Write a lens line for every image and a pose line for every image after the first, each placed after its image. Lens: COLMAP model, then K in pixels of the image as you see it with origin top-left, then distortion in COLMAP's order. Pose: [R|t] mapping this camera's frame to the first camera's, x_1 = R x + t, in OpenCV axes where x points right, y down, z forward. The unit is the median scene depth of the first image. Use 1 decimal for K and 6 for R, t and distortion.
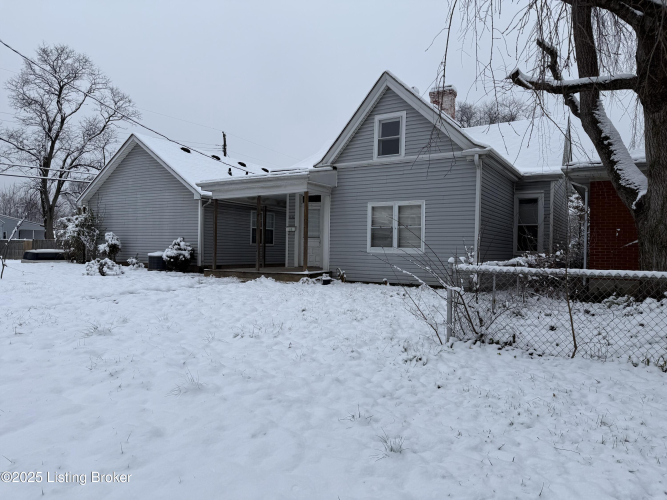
lens RADIAL K [[466.1, 0, 334.0], [0, 466.1, 249.8], [0, 0, 1]] dist [0.000435, -0.013155]
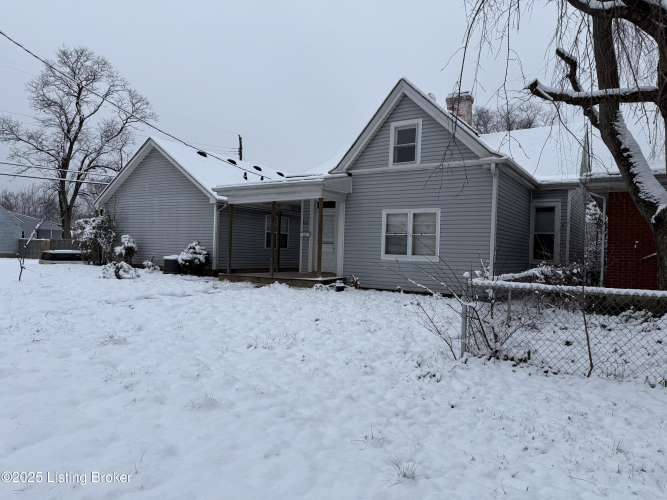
lens RADIAL K [[466.1, 0, 337.9], [0, 466.1, 252.4], [0, 0, 1]] dist [0.000435, -0.013155]
pose [[0.999684, 0.013494, -0.021200, -0.001127], [-0.013481, 0.999909, 0.000727, -0.015048], [0.021207, -0.000441, 0.999775, 0.000555]]
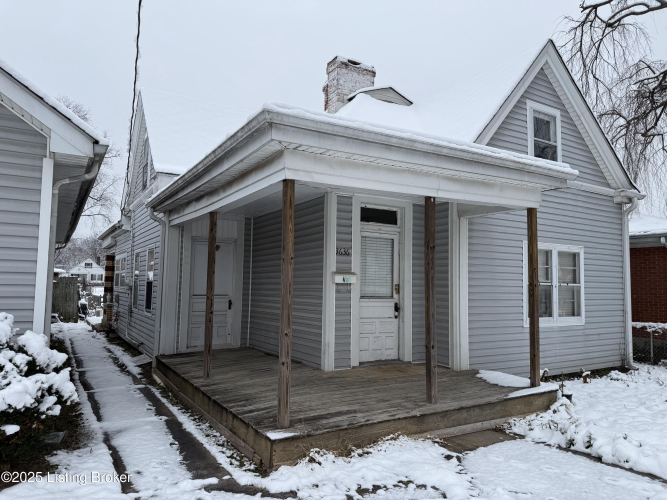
lens RADIAL K [[466.1, 0, 333.9], [0, 466.1, 247.8], [0, 0, 1]] dist [0.000435, -0.013155]
pose [[0.473588, 0.064582, 0.878375, -0.912710], [-0.008550, 0.997598, -0.068738, -0.083753], [-0.880705, 0.025044, 0.473003, 1.547571]]
